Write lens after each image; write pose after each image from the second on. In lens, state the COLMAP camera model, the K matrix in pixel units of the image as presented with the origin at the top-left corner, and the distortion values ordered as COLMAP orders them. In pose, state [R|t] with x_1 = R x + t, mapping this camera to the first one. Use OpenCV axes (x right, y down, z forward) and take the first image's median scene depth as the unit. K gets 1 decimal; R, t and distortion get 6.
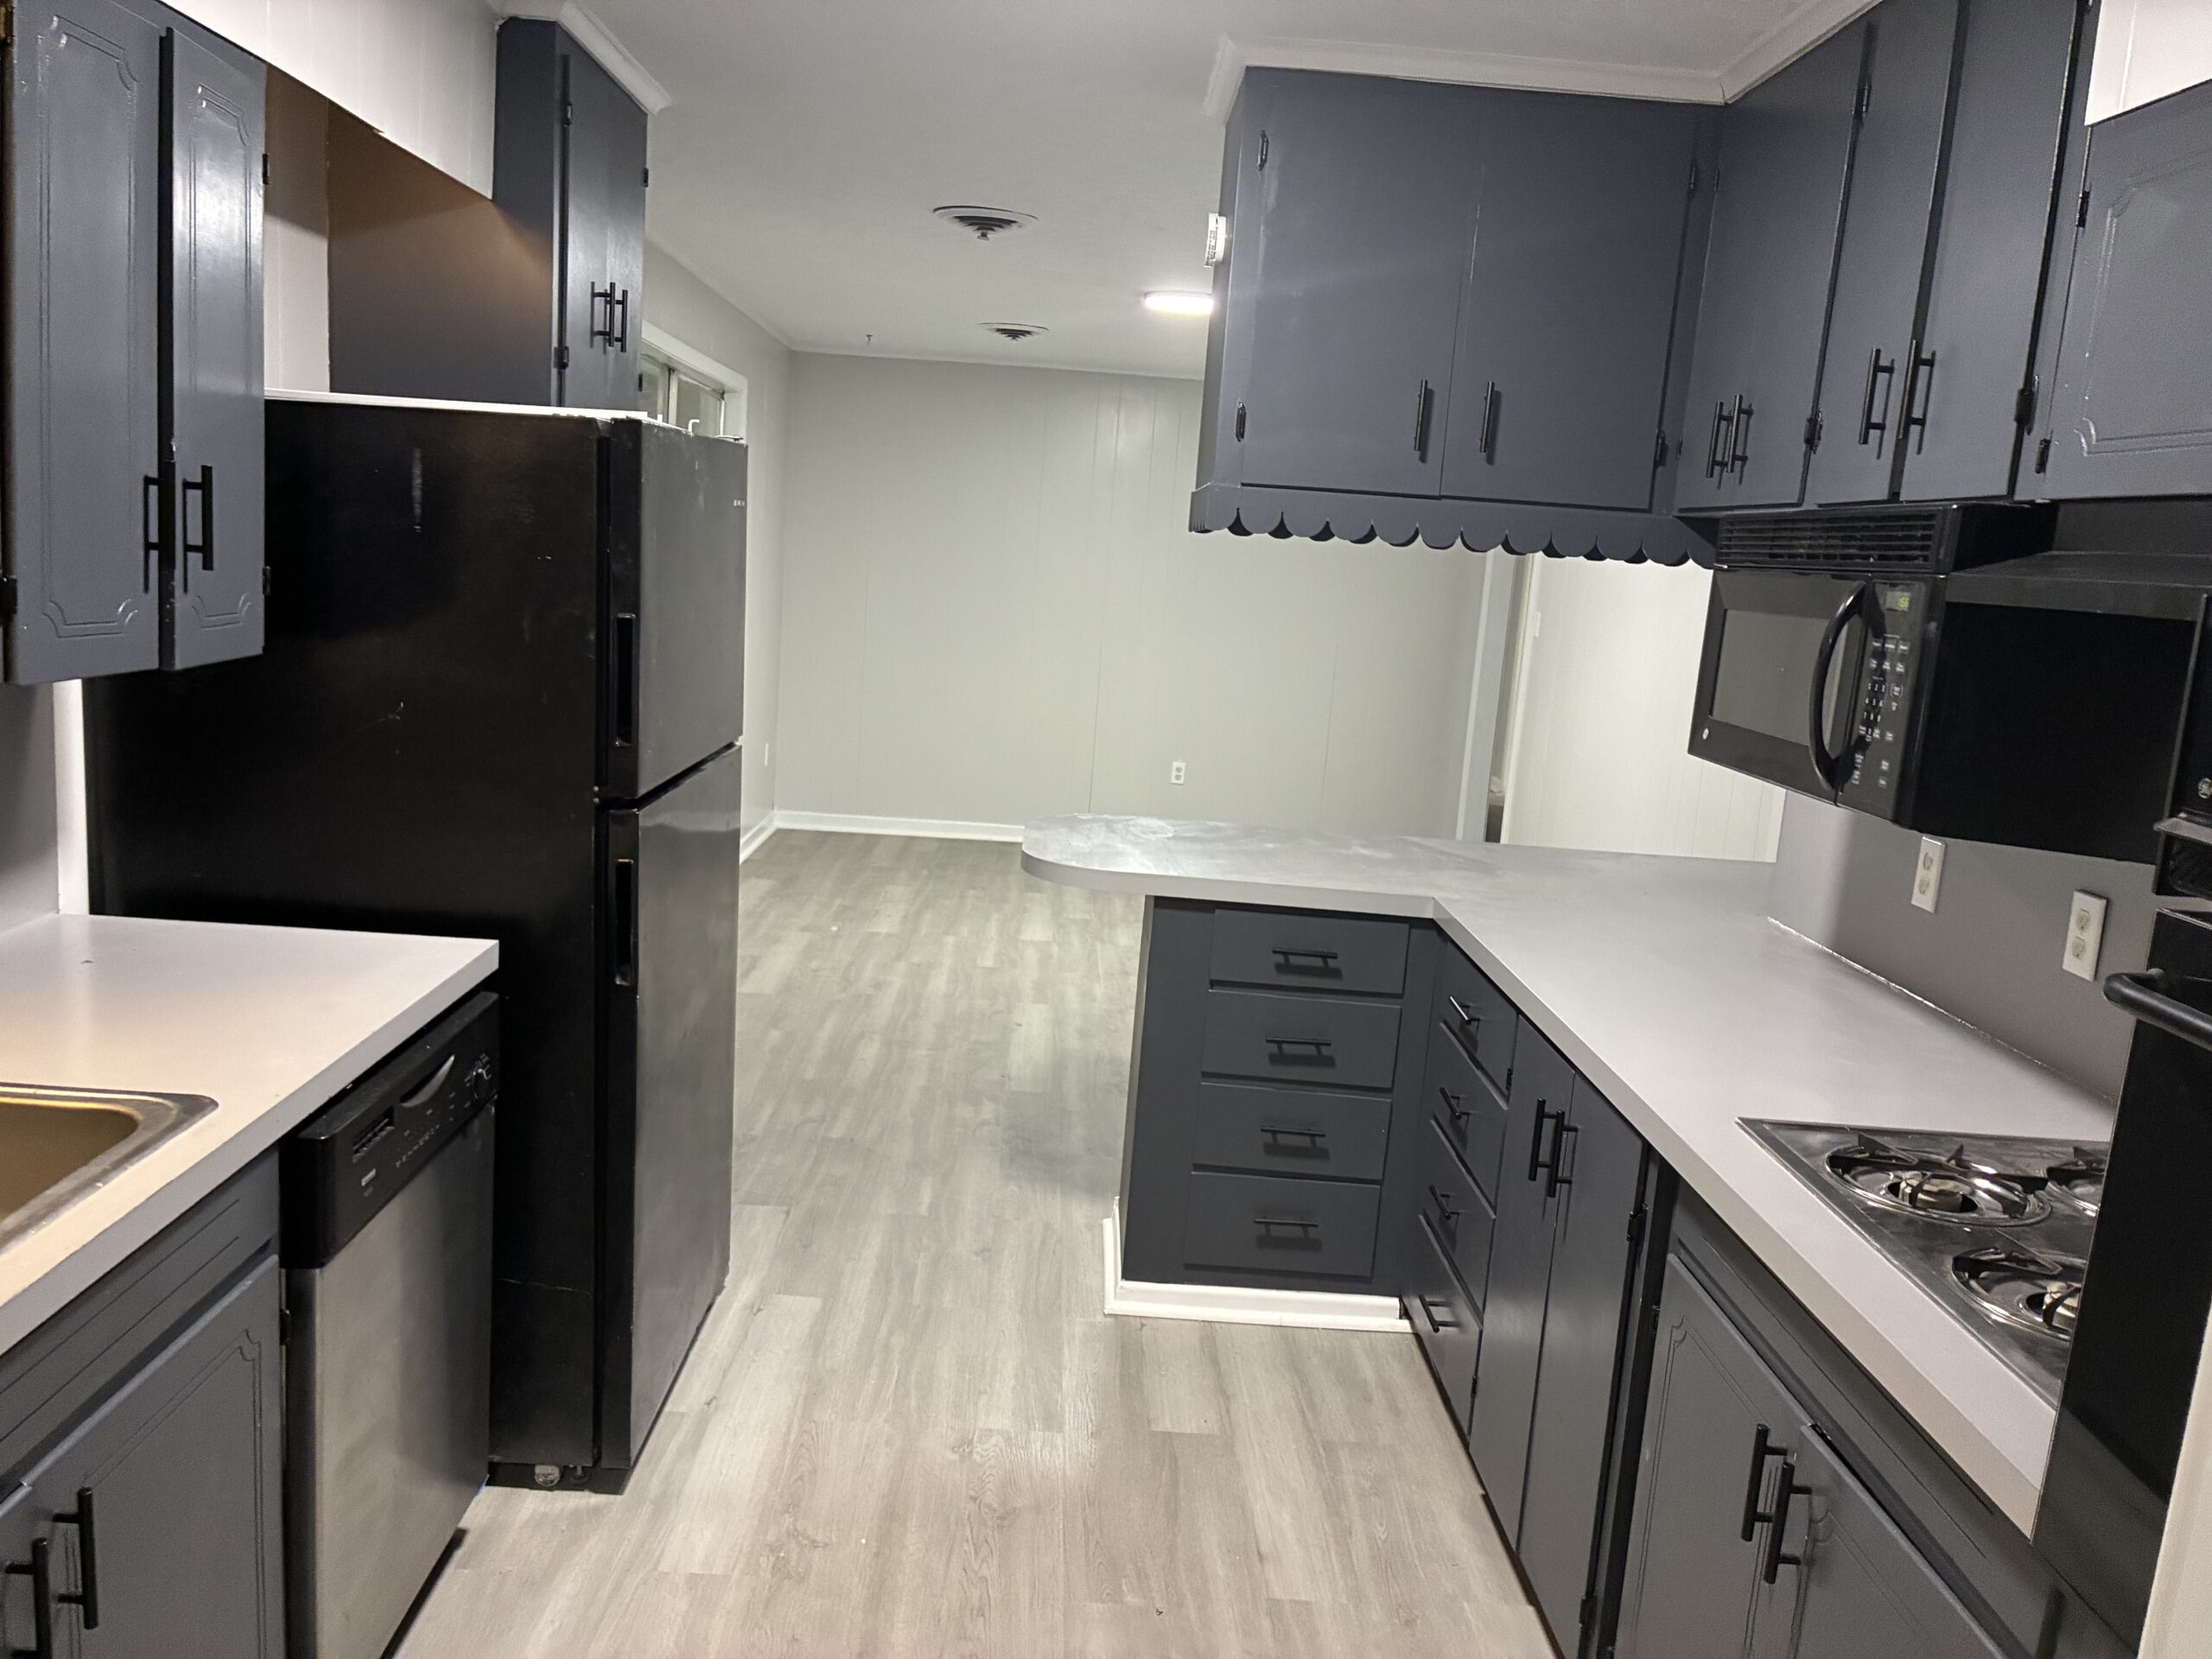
lens RADIAL K [[1692.3, 0, 1103.3], [0, 1692.3, 829.8], [0, 0, 1]] dist [0.029904, -0.015187]
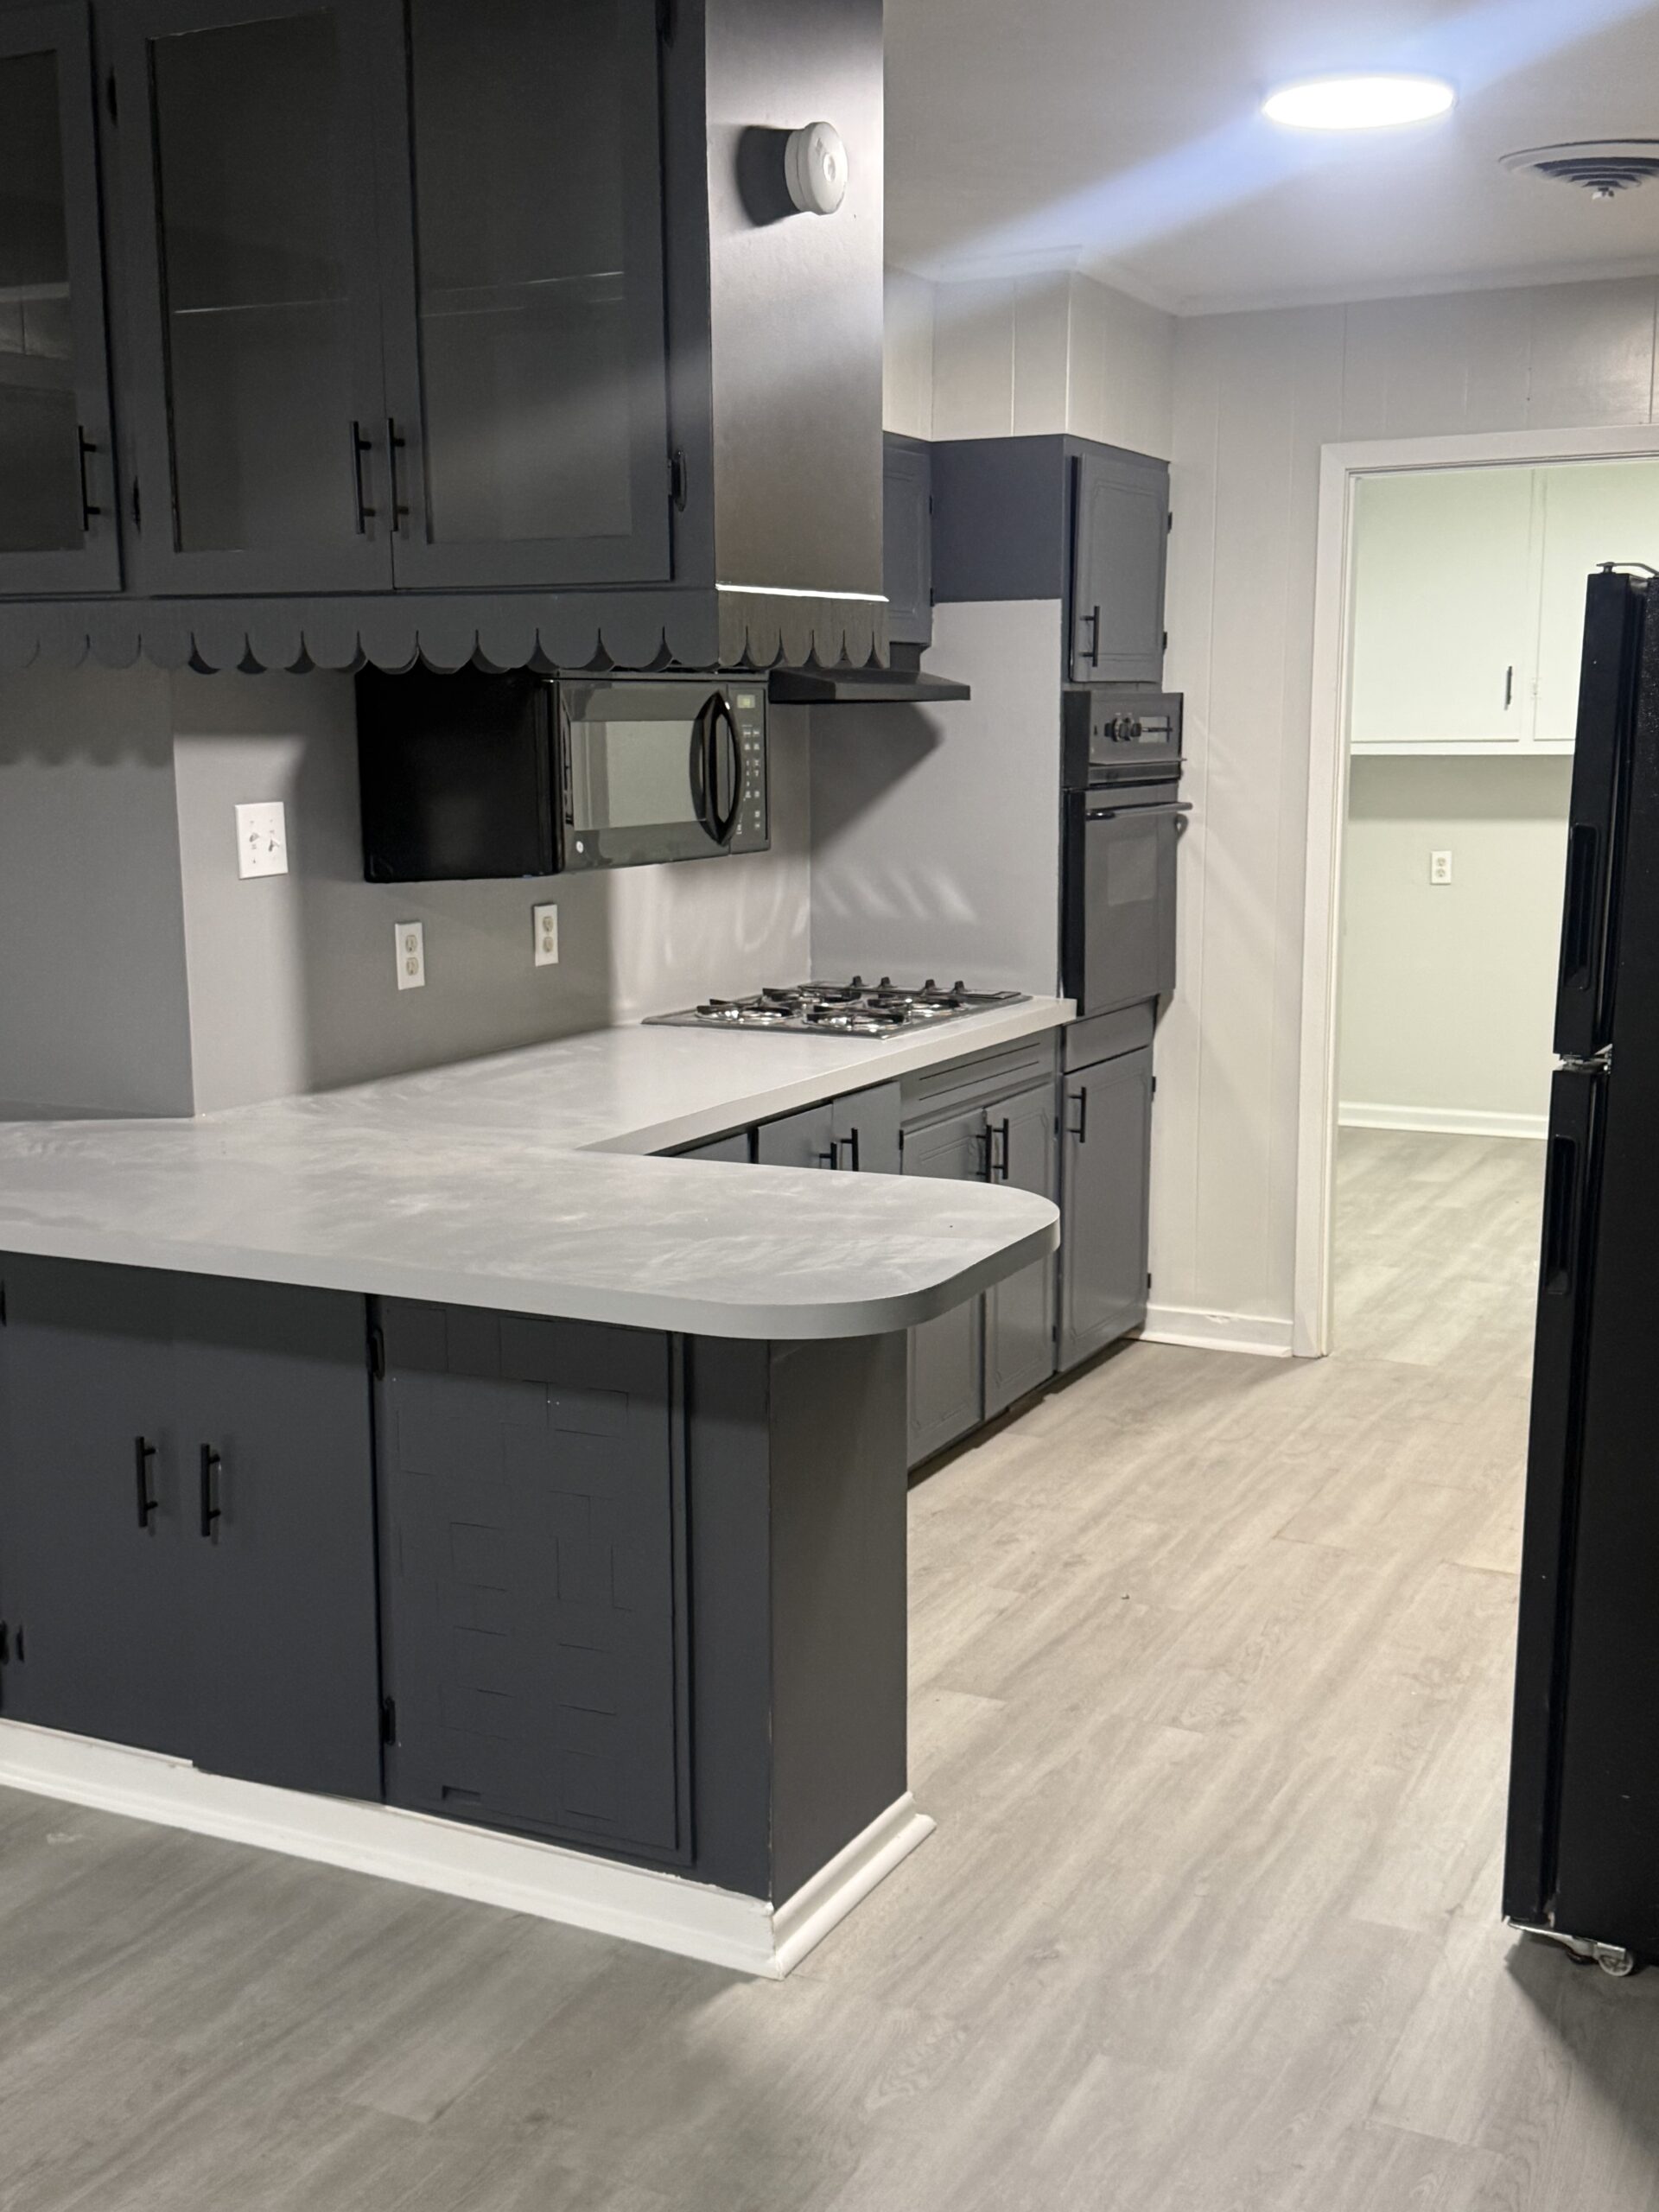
lens RADIAL K [[2463.1, 0, 815.8], [0, 2463.1, 1114.1], [0, 0, 1]] dist [0.076995, 0.000000]
pose [[-0.883770, -0.141960, 0.445869, -0.330670], [0.020848, 0.939977, 0.340601, -0.297913], [-0.467458, 0.310308, -0.827763, 1.617682]]
